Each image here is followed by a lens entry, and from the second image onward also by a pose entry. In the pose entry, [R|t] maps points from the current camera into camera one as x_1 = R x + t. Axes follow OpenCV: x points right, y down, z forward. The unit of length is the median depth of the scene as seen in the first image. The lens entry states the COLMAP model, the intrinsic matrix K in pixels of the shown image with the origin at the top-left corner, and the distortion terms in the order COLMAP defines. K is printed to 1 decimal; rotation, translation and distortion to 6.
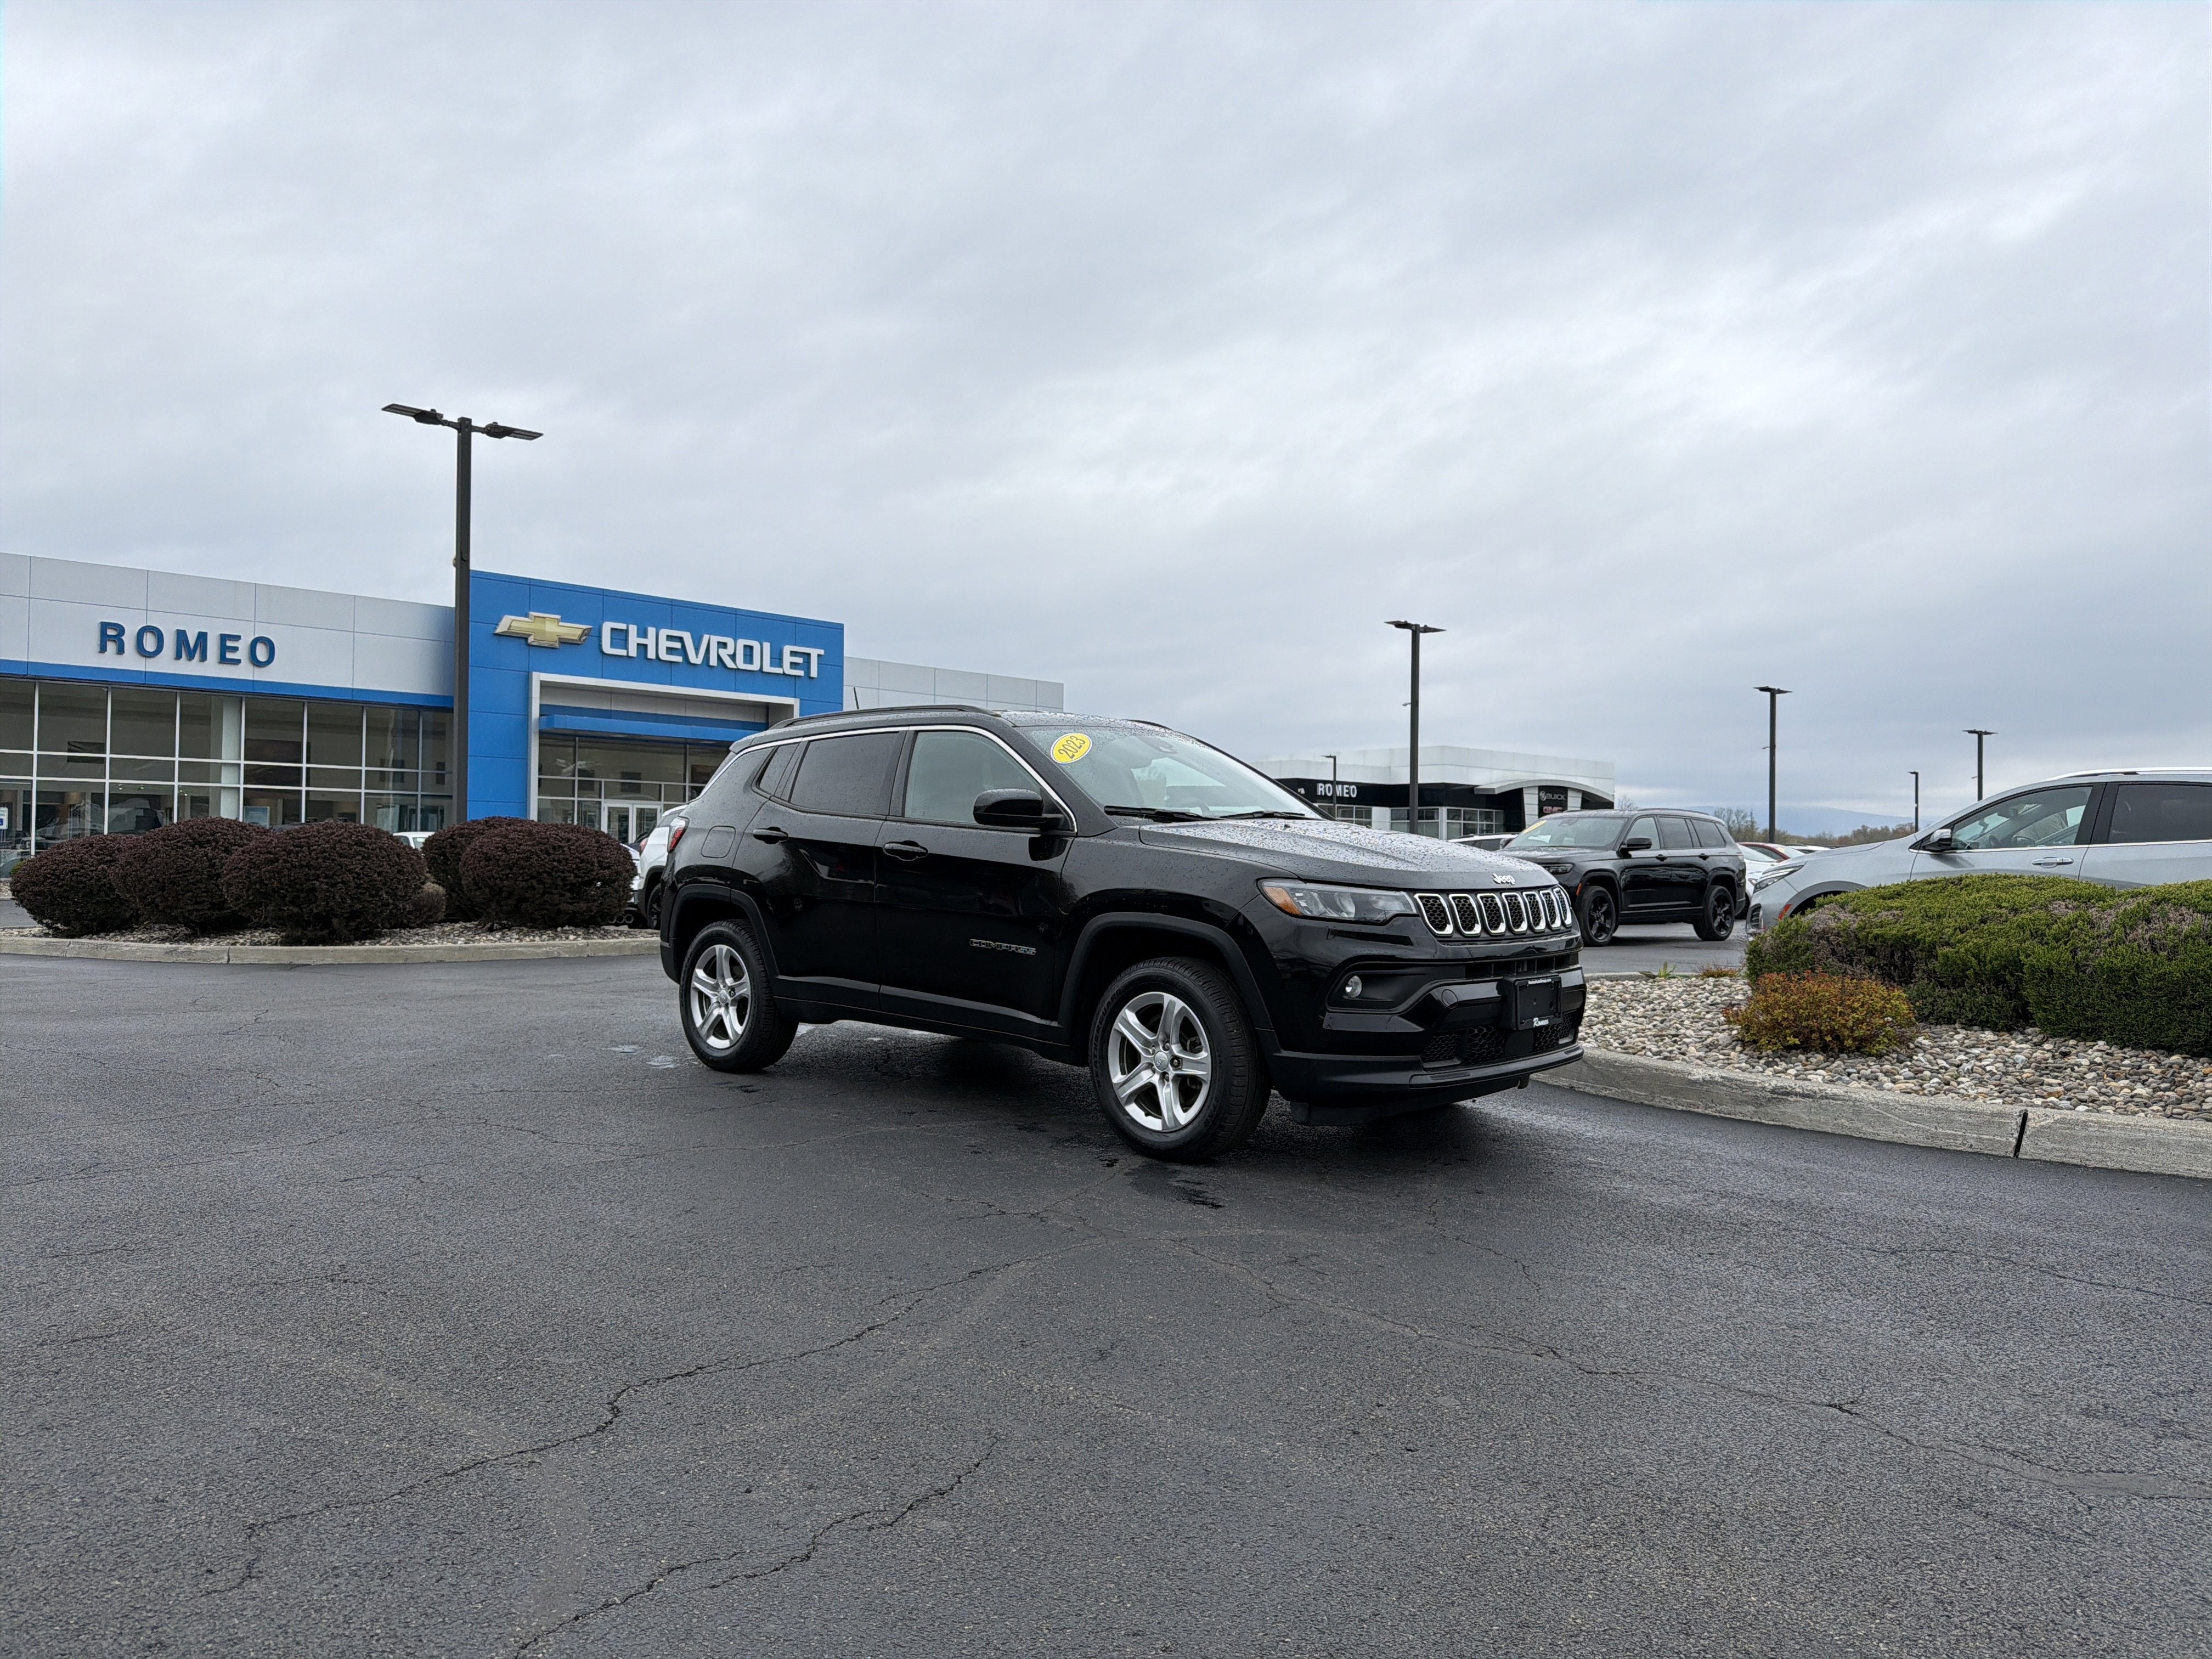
lens RADIAL K [[1555.8, 0, 1055.7], [0, 1555.8, 912.7], [0, 0, 1]] dist [0.161571, -0.134853]
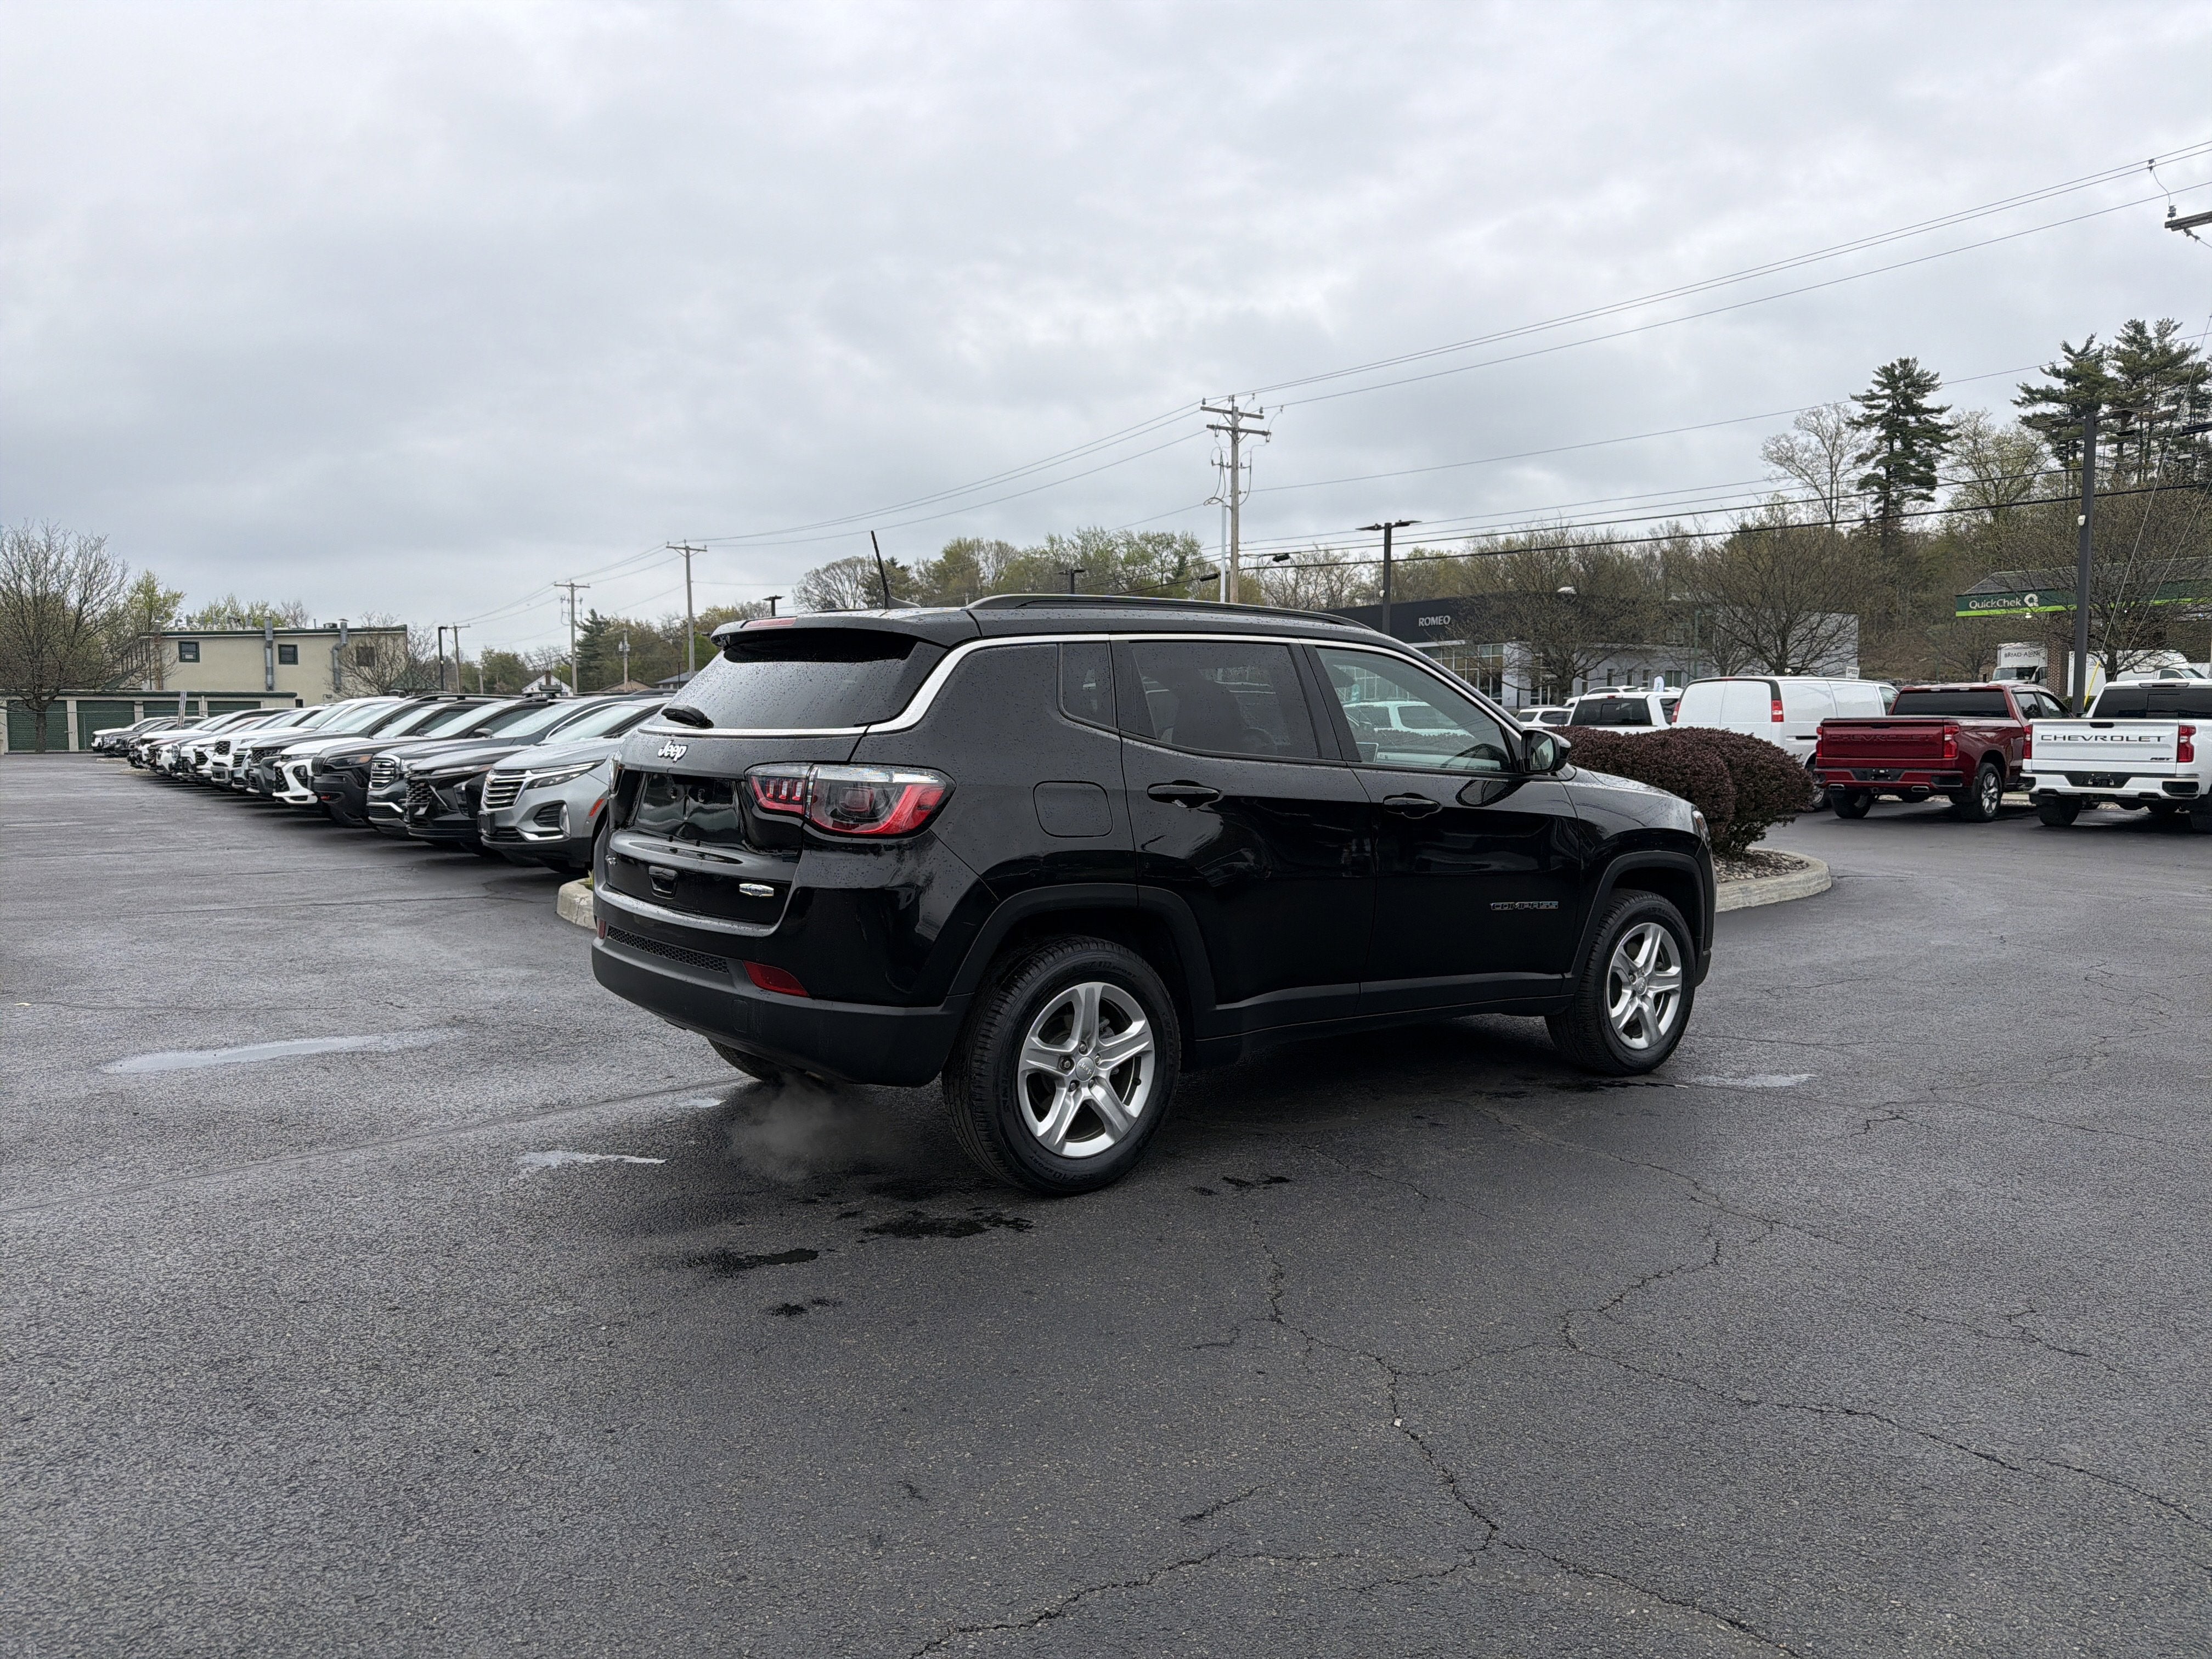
lens RADIAL K [[1605.5, 0, 1120.6], [0, 1605.5, 835.0], [0, 0, 1]] dist [0.053869, -0.049911]
pose [[0.115272, -0.081465, 0.989988, -0.134289], [0.031366, 0.996433, 0.078343, -0.013639], [-0.992839, 0.022022, 0.117416, 0.151582]]
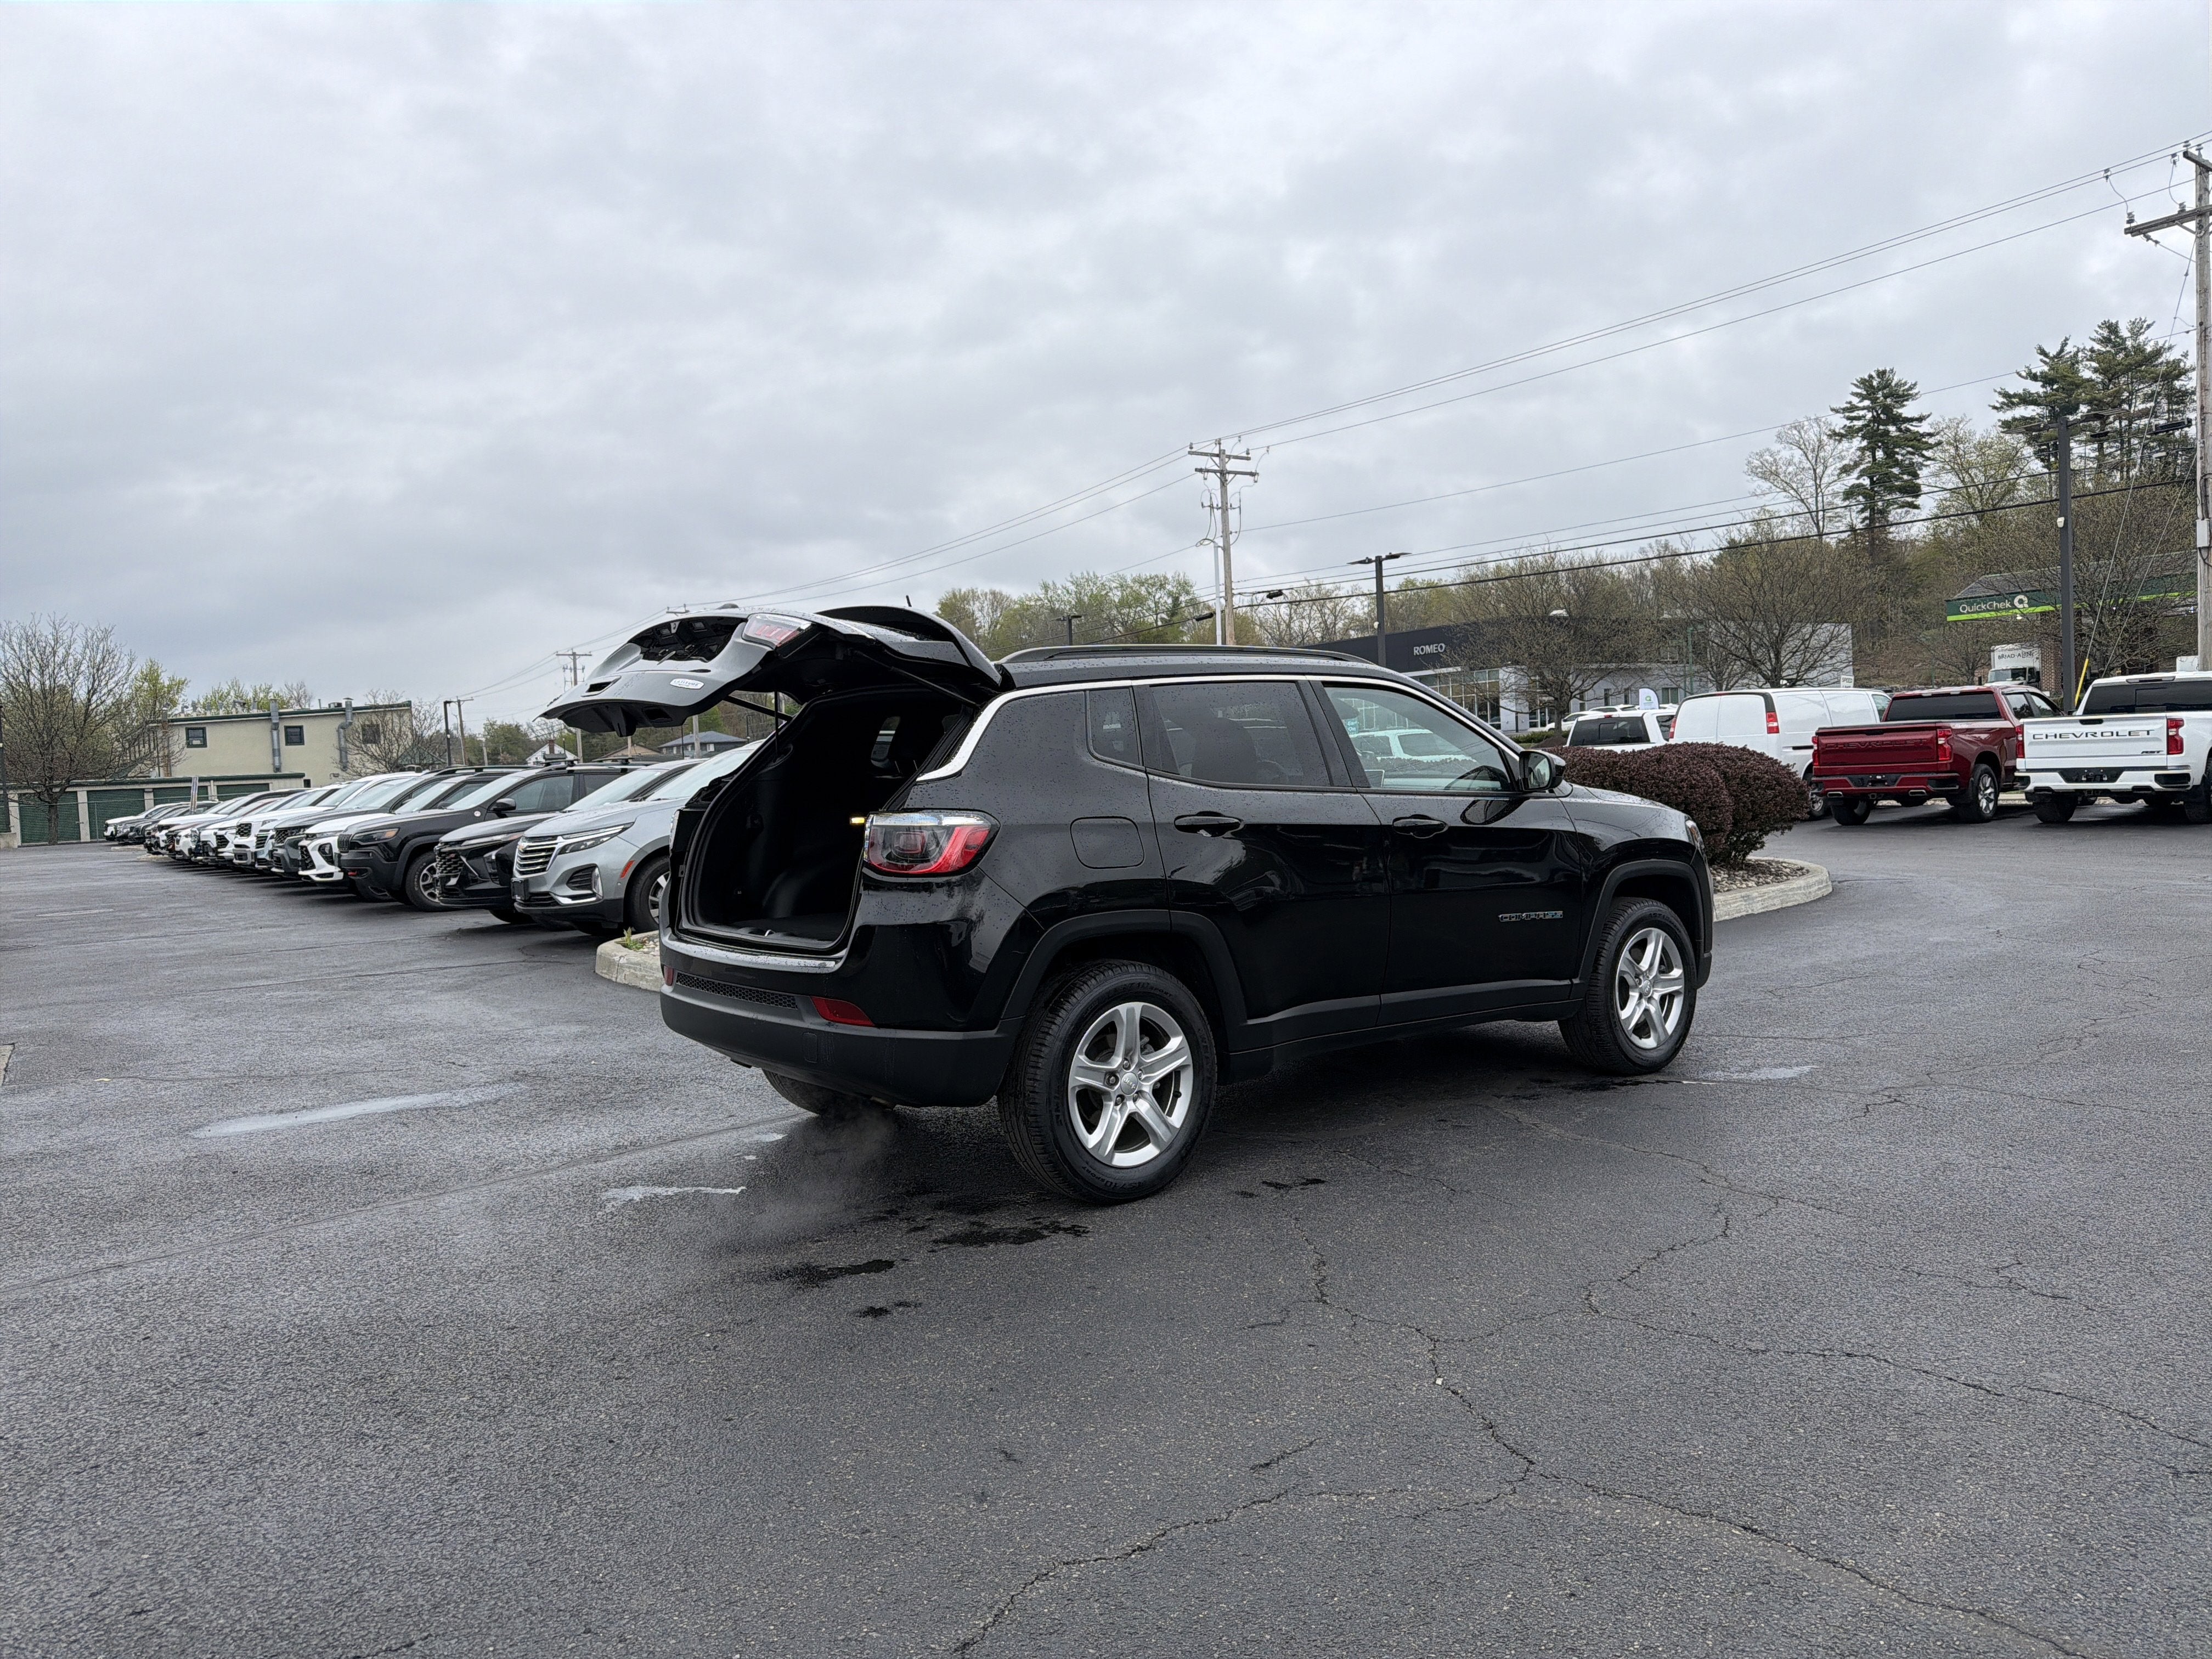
lens RADIAL K [[1605.5, 0, 1120.6], [0, 1605.5, 835.0], [0, 0, 1]] dist [0.053869, -0.049911]
pose [[0.114980, -0.060970, 0.991495, -0.142328], [0.077516, 0.995622, 0.052234, -0.013598], [-0.990339, 0.070851, 0.119202, 0.152466]]
